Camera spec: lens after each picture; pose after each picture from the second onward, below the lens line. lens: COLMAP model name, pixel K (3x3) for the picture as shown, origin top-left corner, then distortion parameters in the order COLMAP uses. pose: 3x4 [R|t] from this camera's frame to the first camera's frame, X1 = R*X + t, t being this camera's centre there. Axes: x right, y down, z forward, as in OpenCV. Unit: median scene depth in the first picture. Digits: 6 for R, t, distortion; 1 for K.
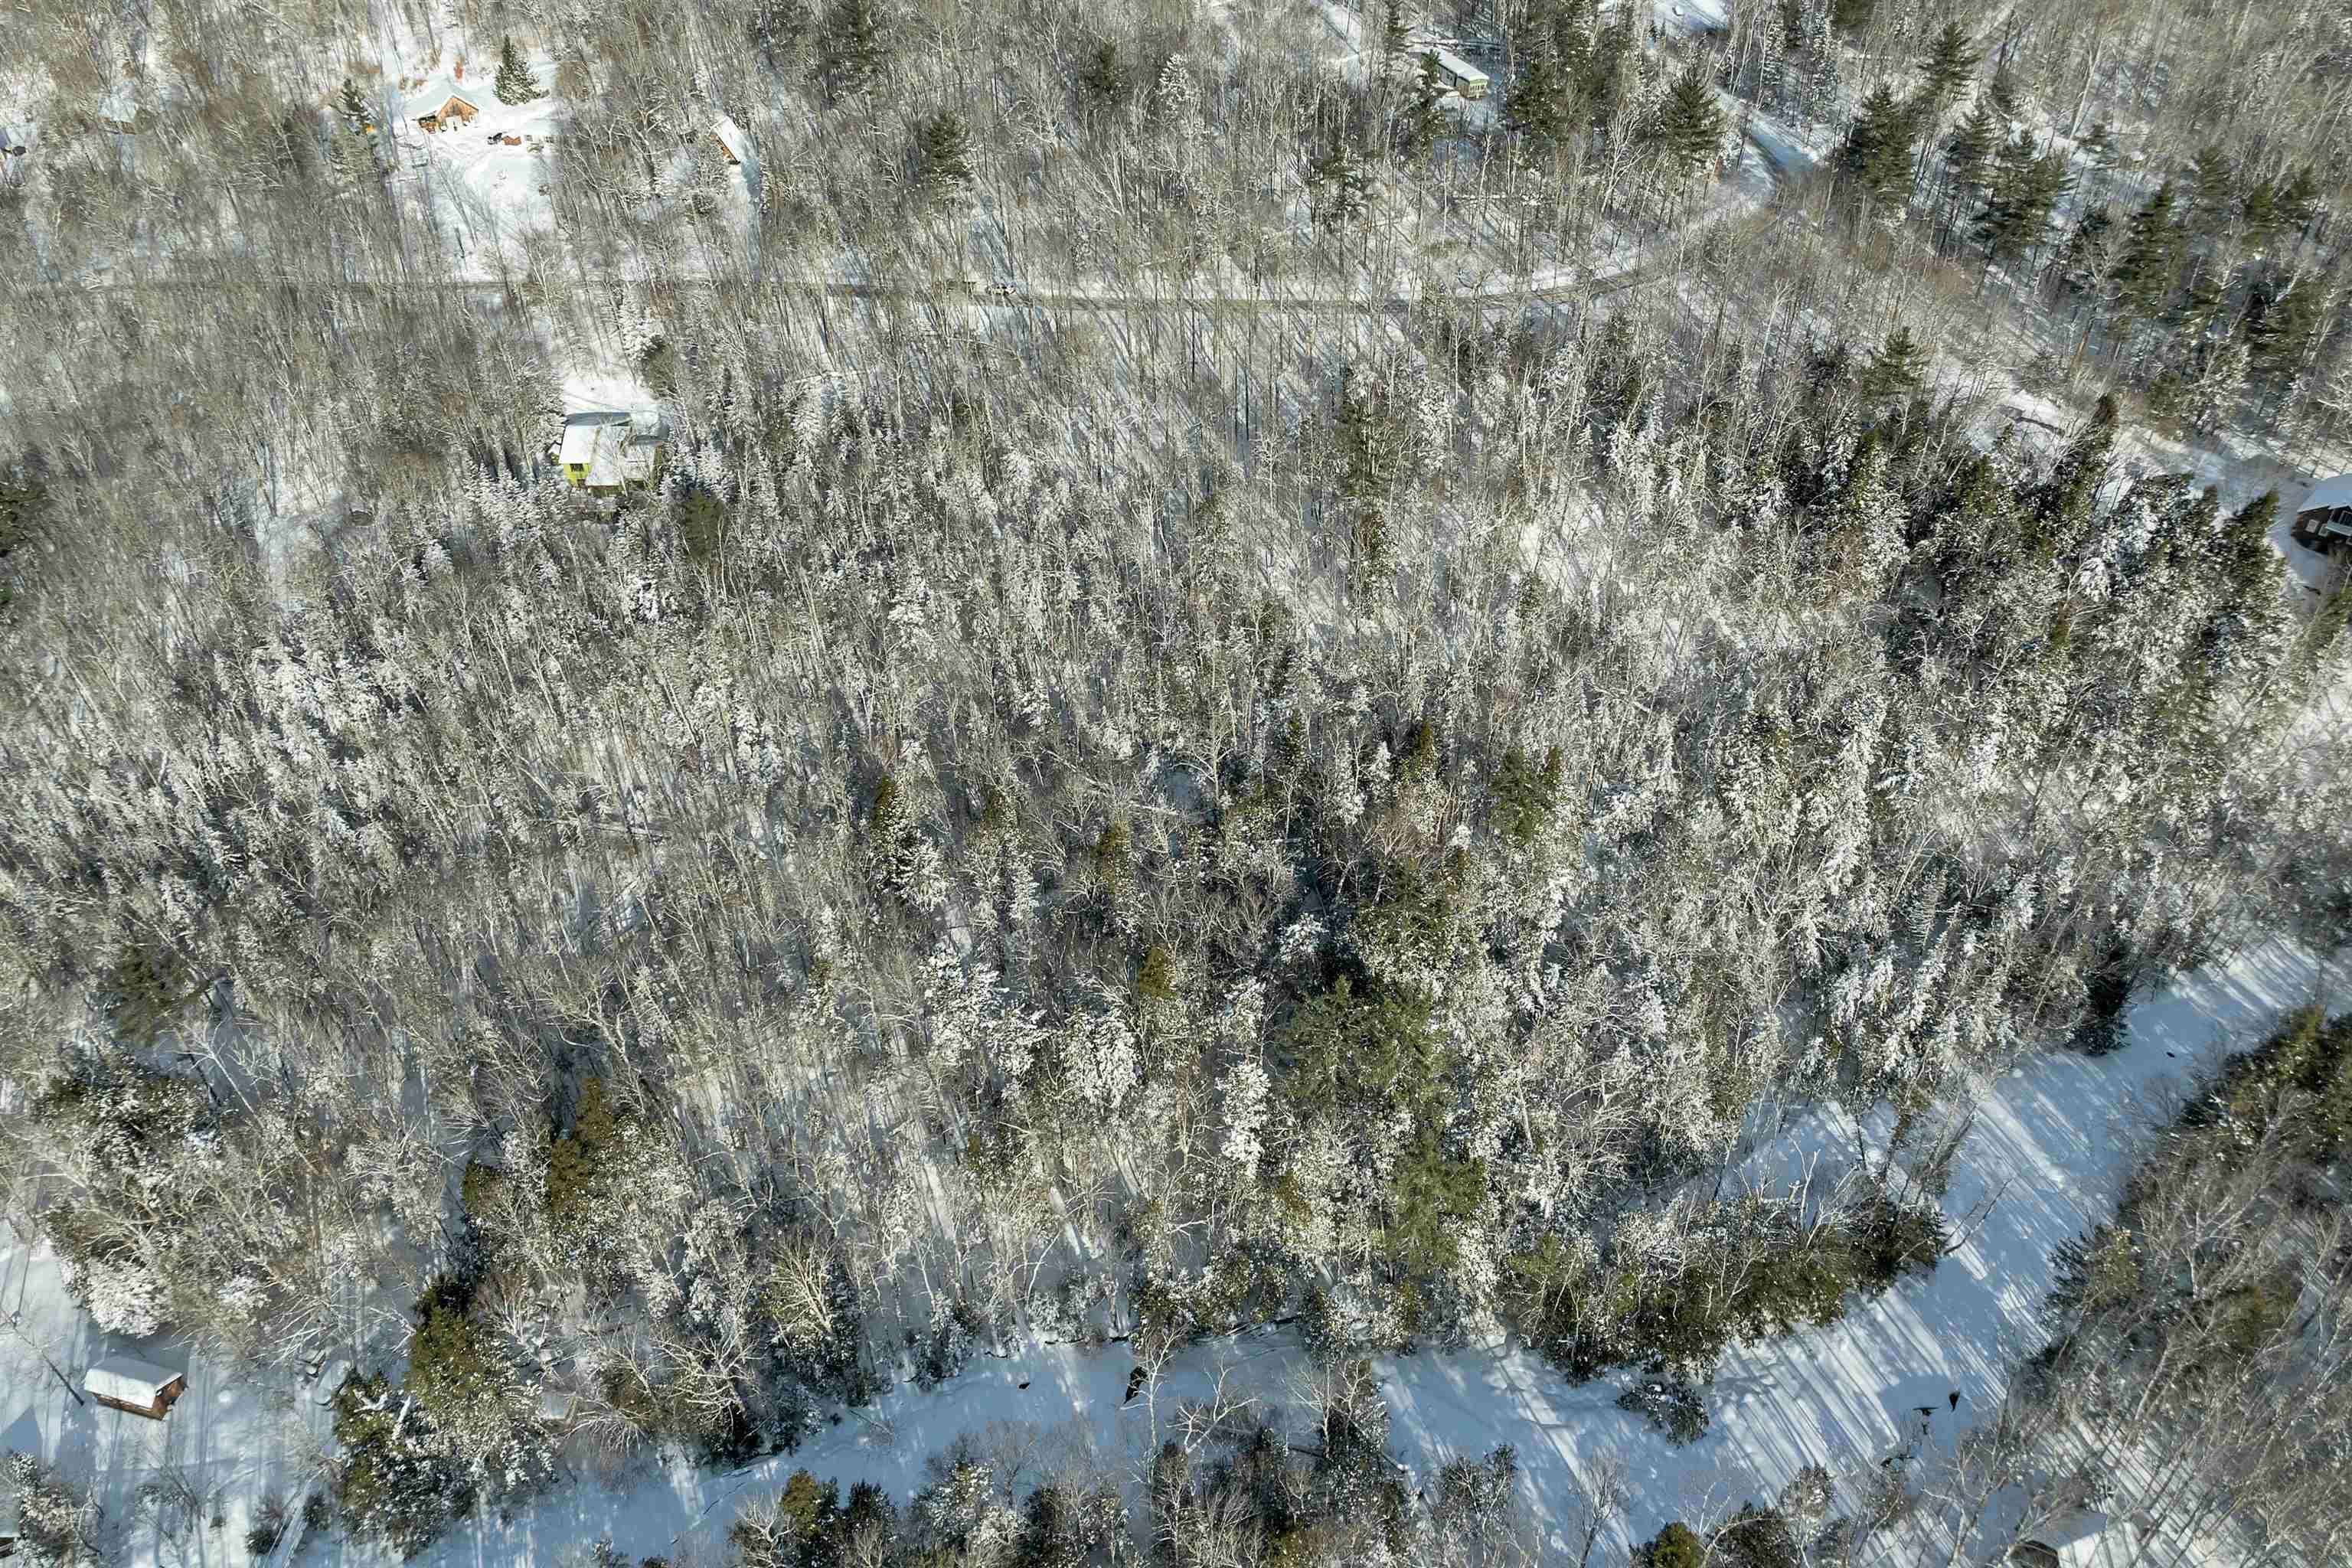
lens RADIAL K [[1676.6, 0, 1178.1], [0, 1676.6, 763.5], [0, 0, 1]] dist [-0.049743, 0.018799]
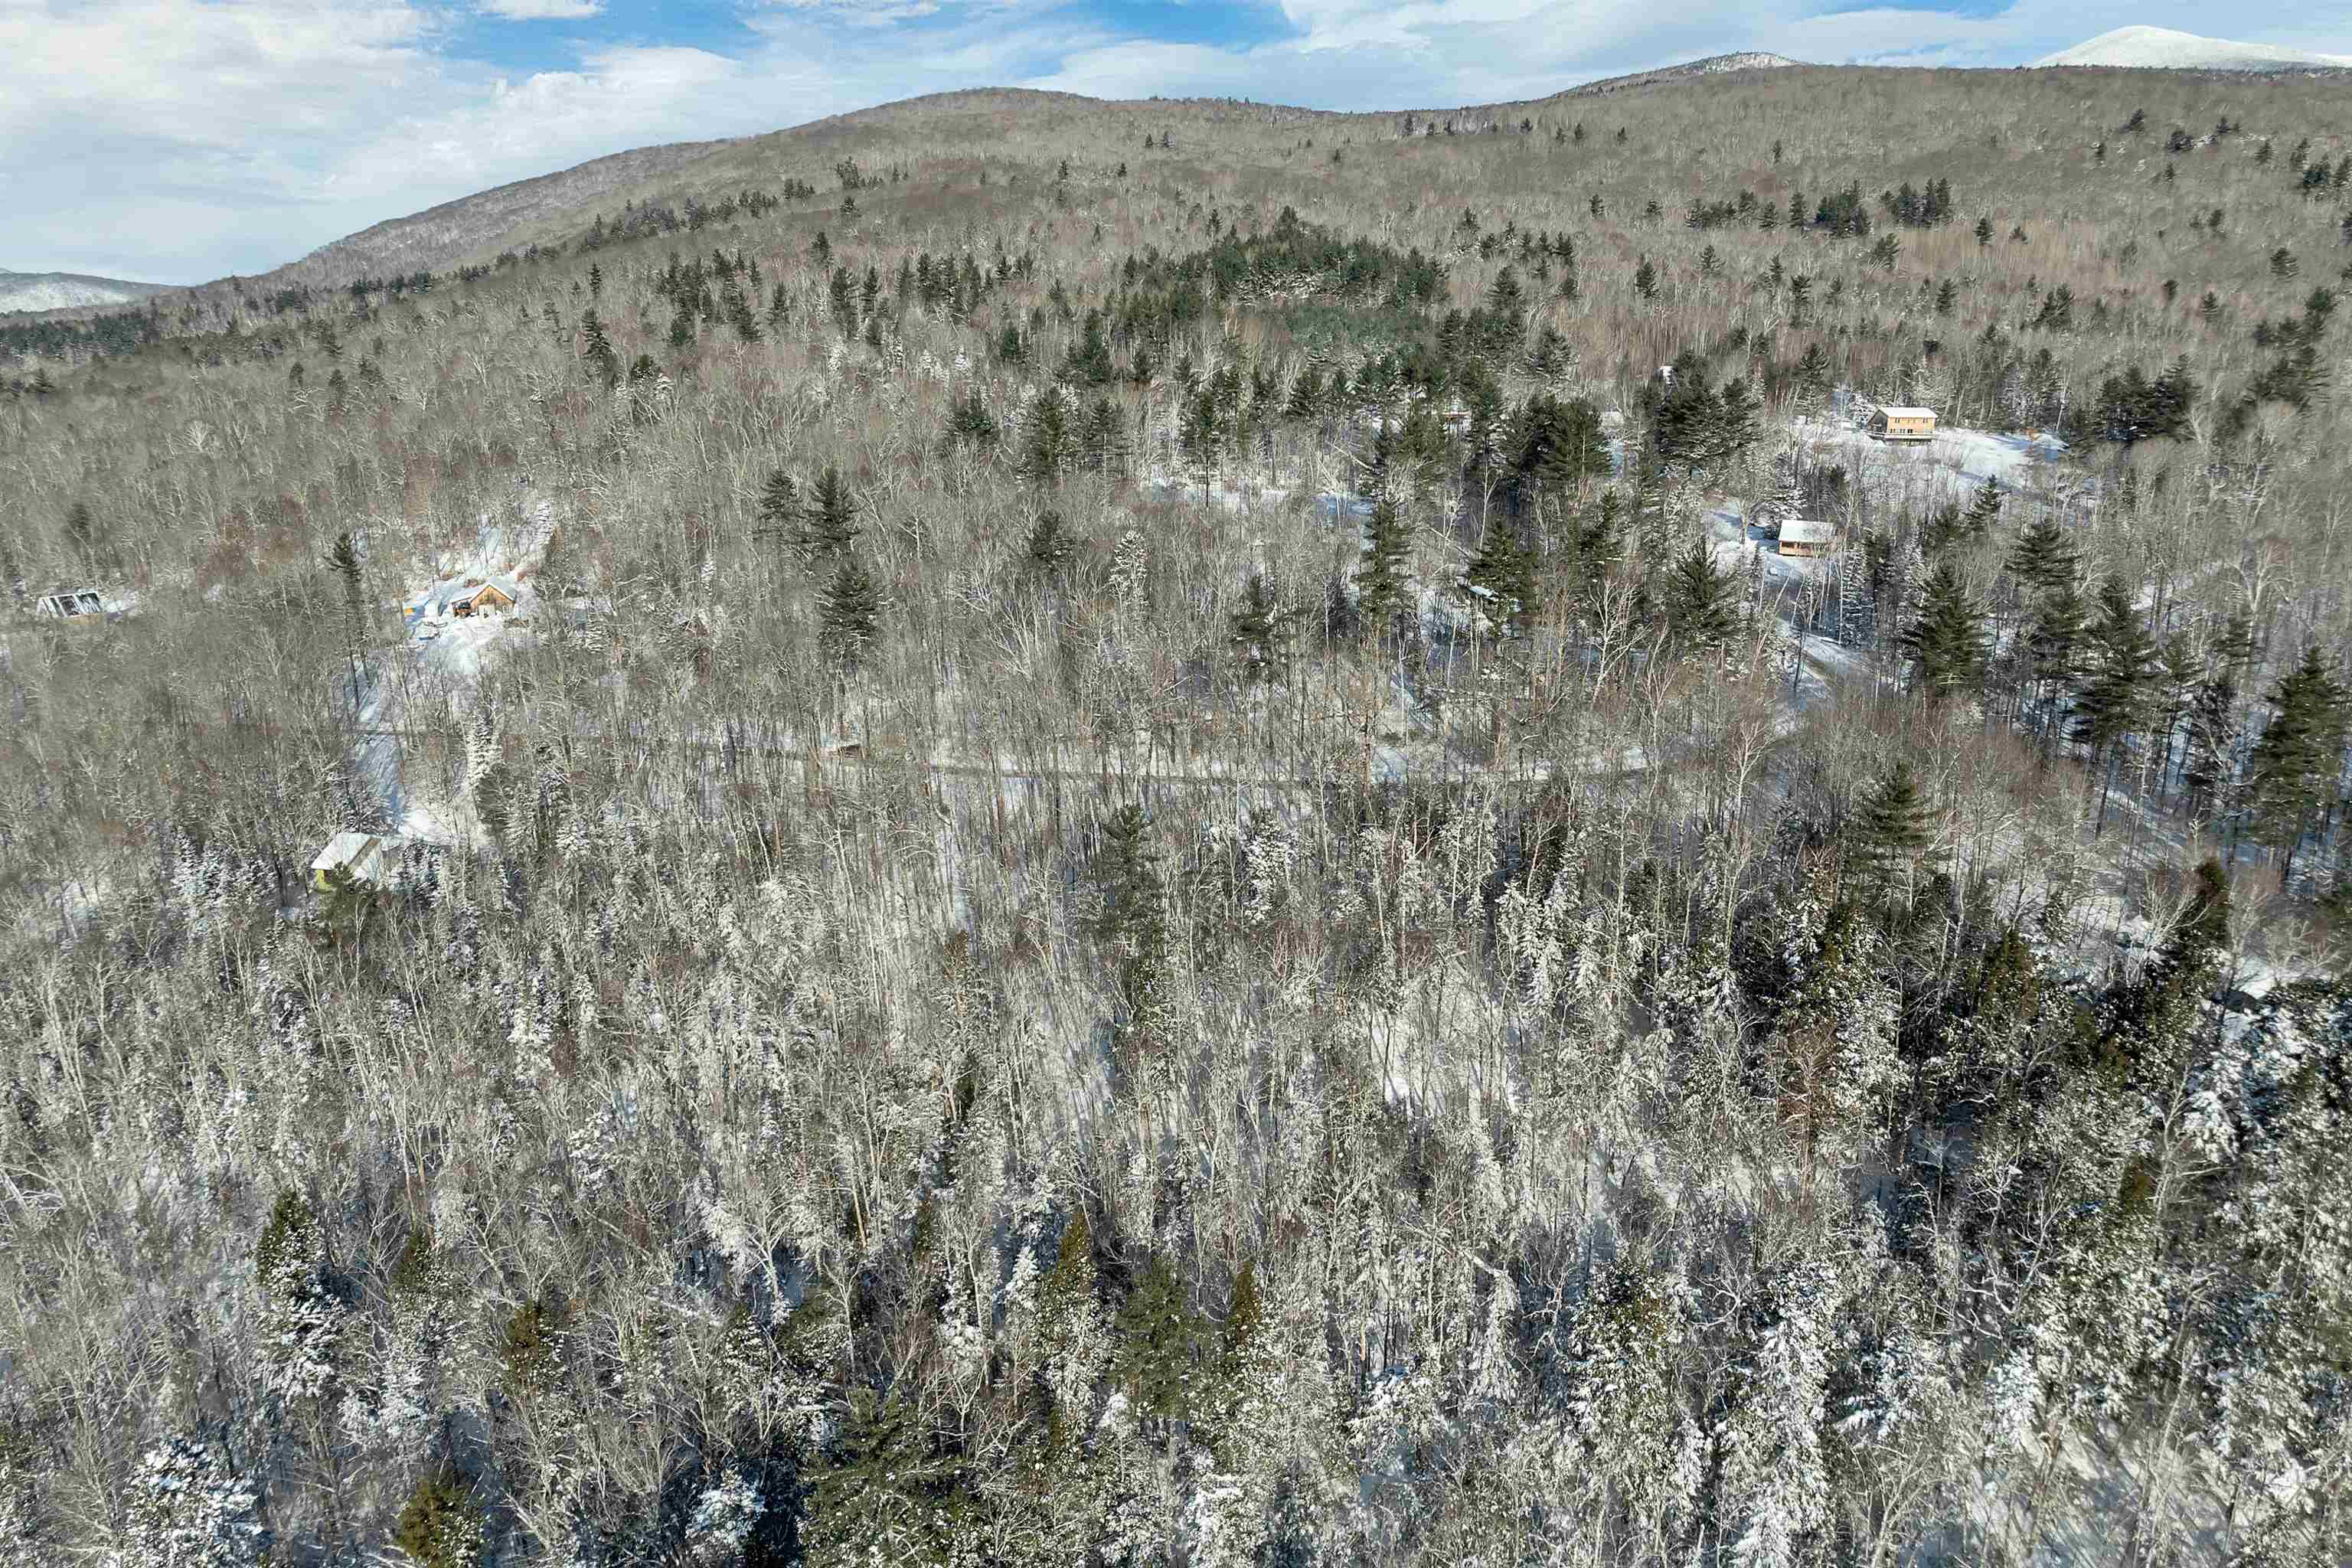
lens RADIAL K [[1676.6, 0, 1170.5], [0, 1676.6, 783.1], [0, 0, 1]] dist [-0.049743, 0.018799]
pose [[0.982045, 0.064375, -0.177325, 0.265241], [-0.128068, 0.917684, -0.376105, 0.054596], [0.138517, 0.392061, 0.909451, 0.319444]]
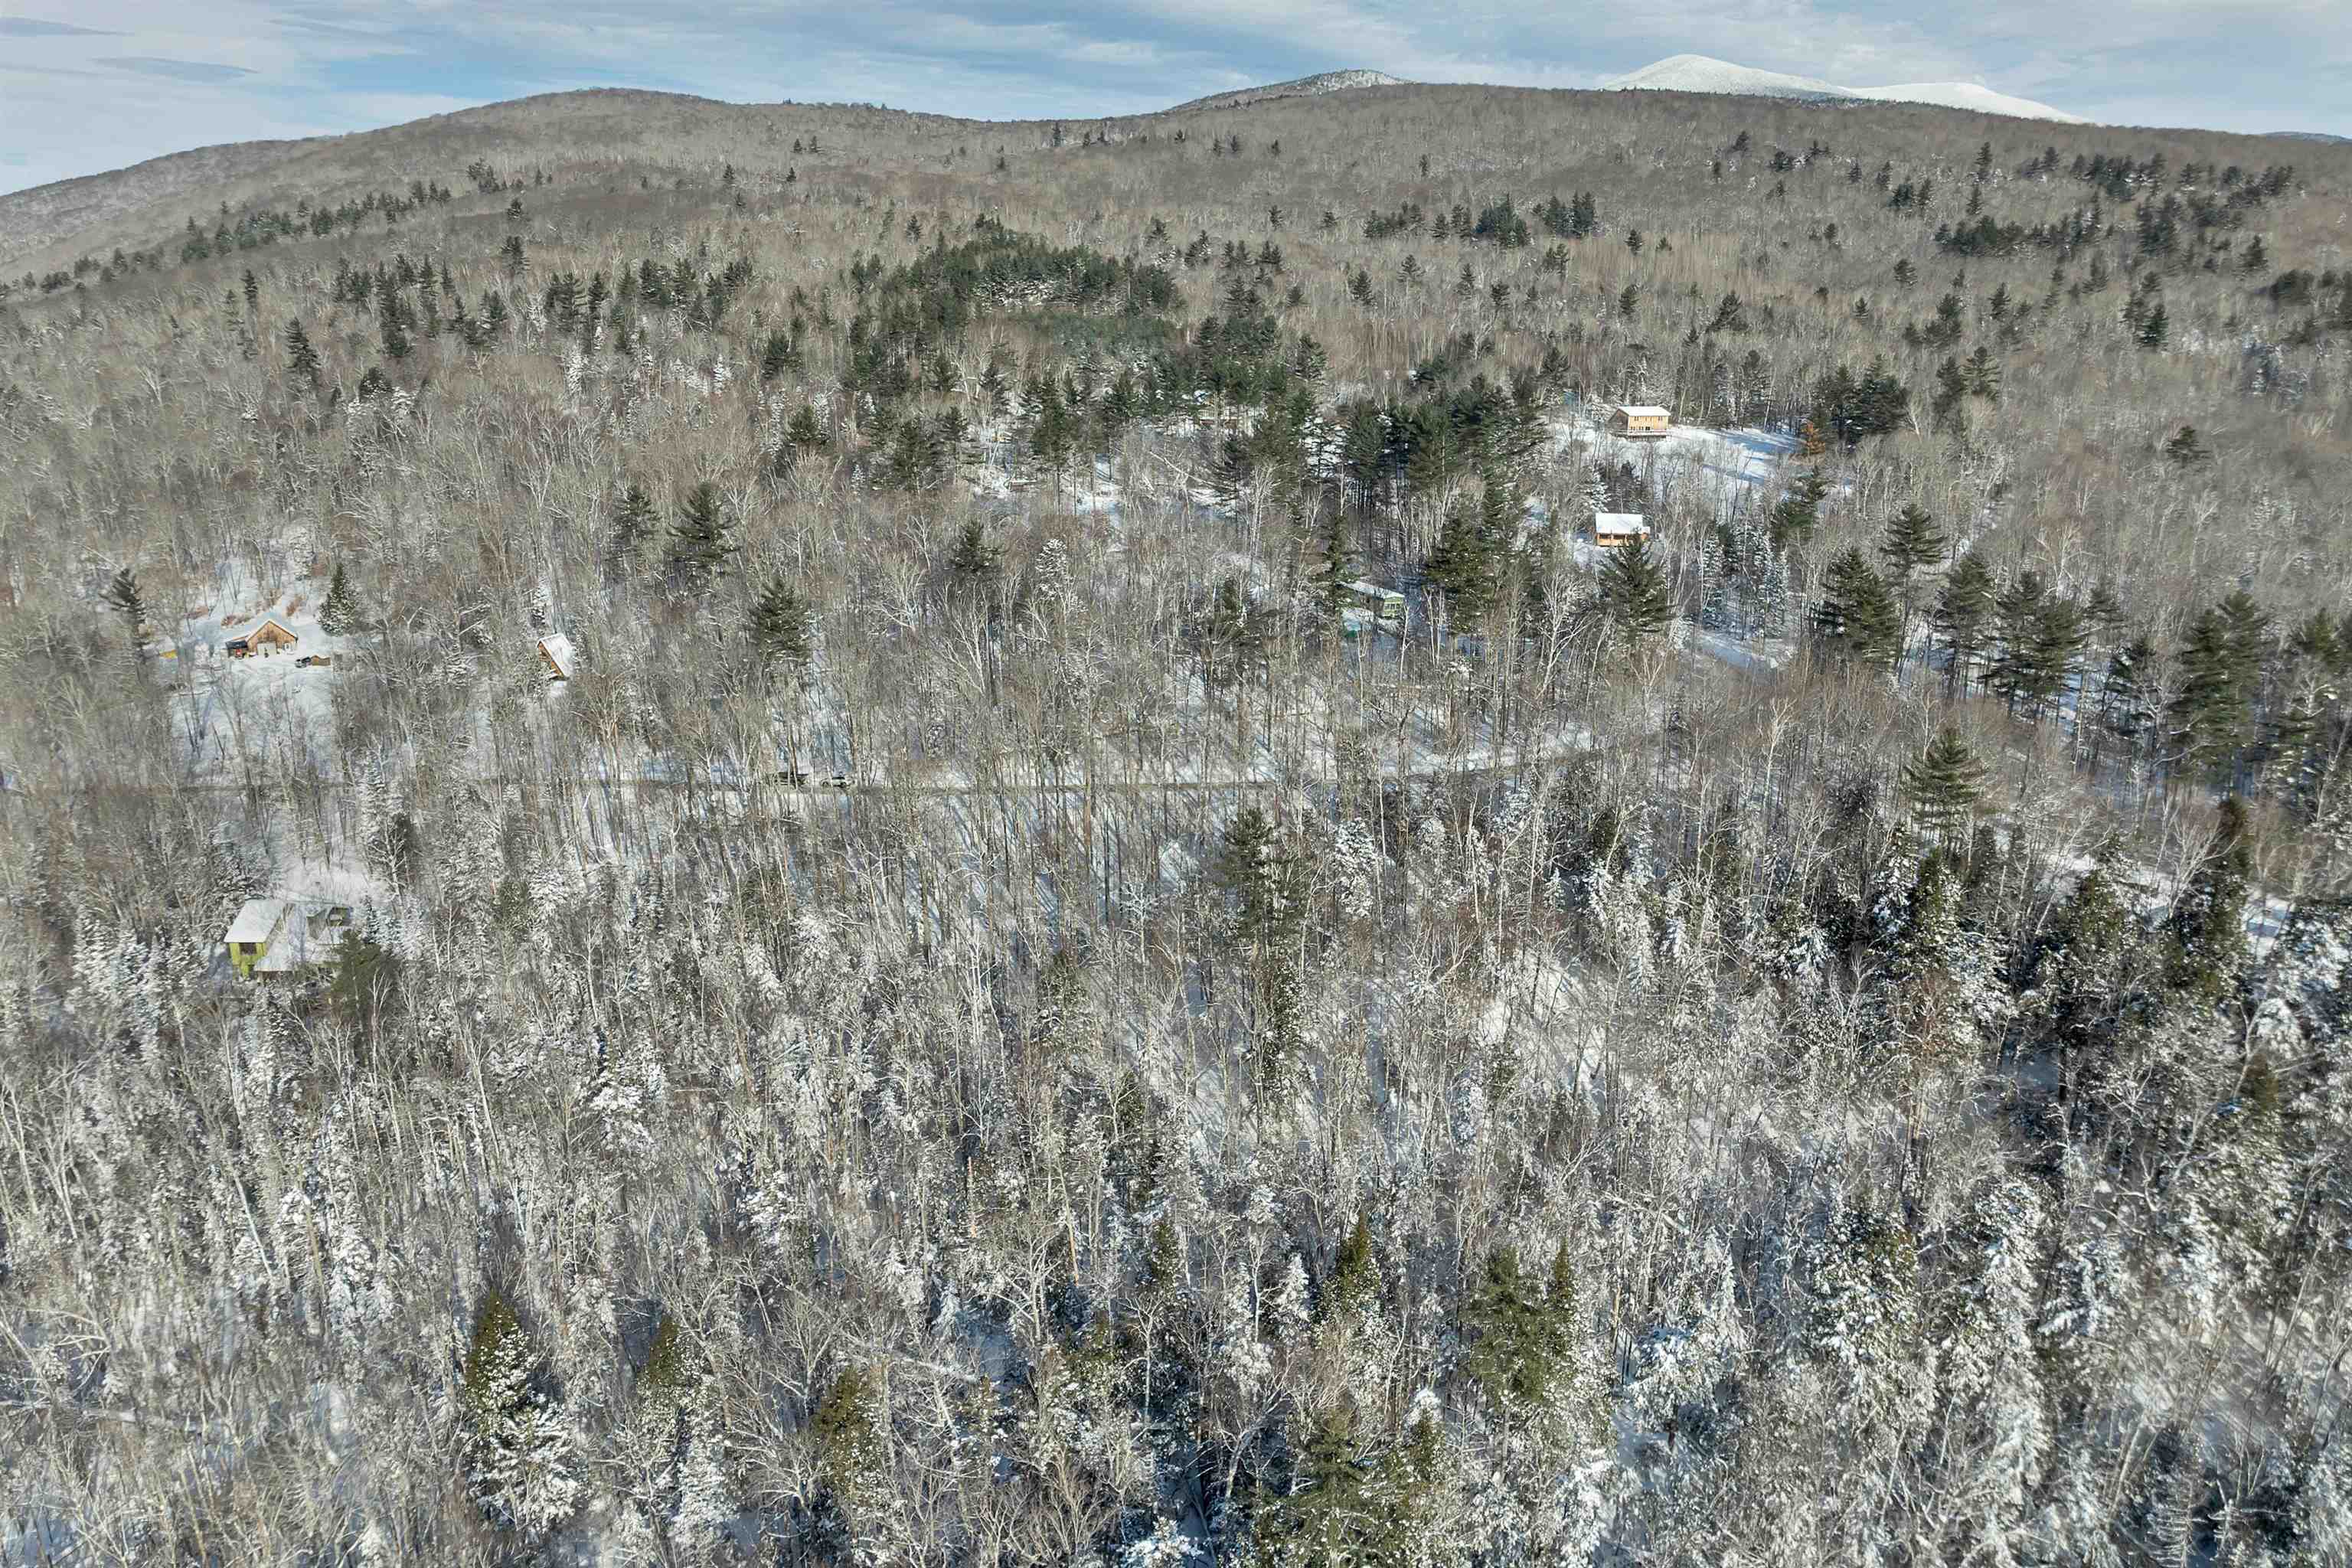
lens RADIAL K [[1676.6, 0, 1175.1], [0, 1676.6, 794.2], [0, 0, 1]] dist [-0.049743, 0.018799]
pose [[0.999439, 0.005267, 0.033065, 0.049556], [0.007972, 0.921720, -0.387774, 0.067197], [-0.032519, 0.387820, 0.921161, 0.313151]]
